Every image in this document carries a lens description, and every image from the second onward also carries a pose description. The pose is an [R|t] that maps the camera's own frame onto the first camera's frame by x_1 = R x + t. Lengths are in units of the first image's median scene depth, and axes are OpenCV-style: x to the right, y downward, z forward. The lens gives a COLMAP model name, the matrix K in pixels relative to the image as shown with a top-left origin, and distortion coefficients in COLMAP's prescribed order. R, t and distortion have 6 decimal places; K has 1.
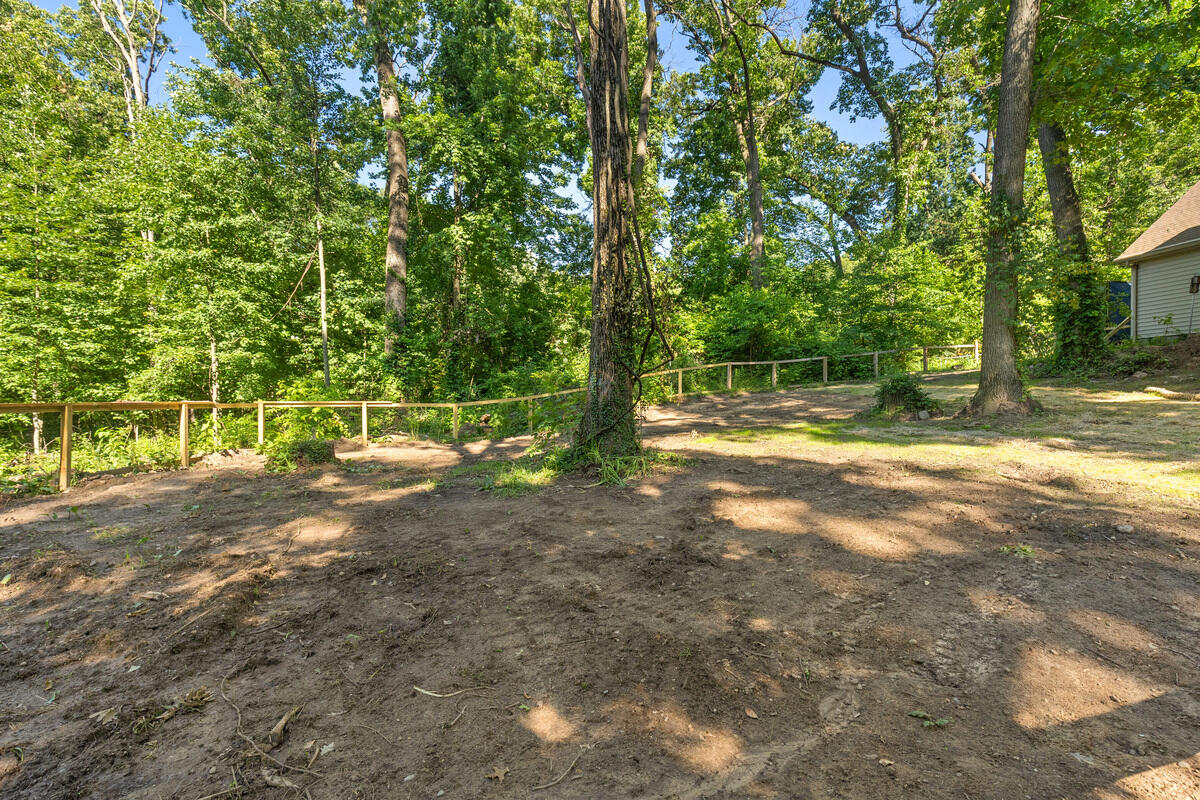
lens RADIAL K [[545.7, 0, 604.1], [0, 545.7, 393.9], [0, 0, 1]] dist [0.003126, -0.000060]
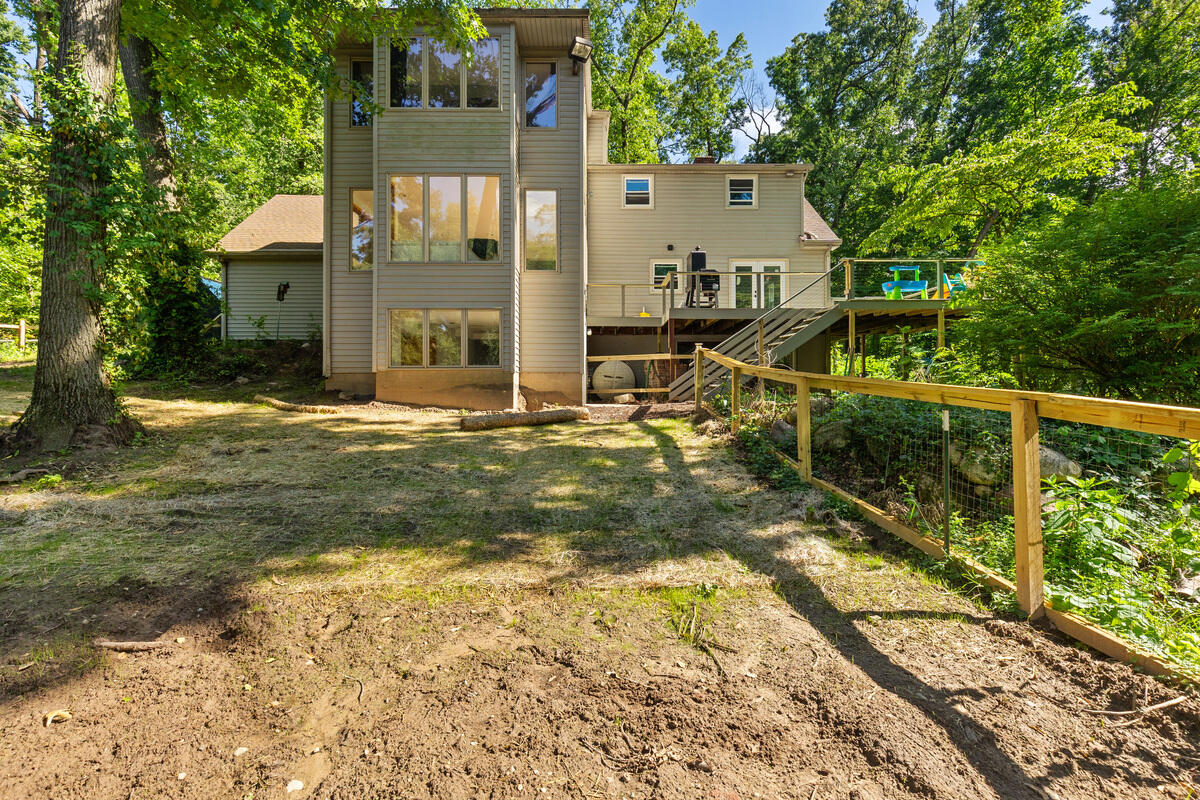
lens RADIAL K [[545.7, 0, 604.1], [0, 545.7, 393.9], [0, 0, 1]] dist [0.003126, -0.000060]
pose [[0.154919, -0.005228, 0.987913, 0.166440], [-0.007914, 0.999947, 0.006533, -0.021584], [-0.987895, -0.008830, 0.154870, 0.250373]]
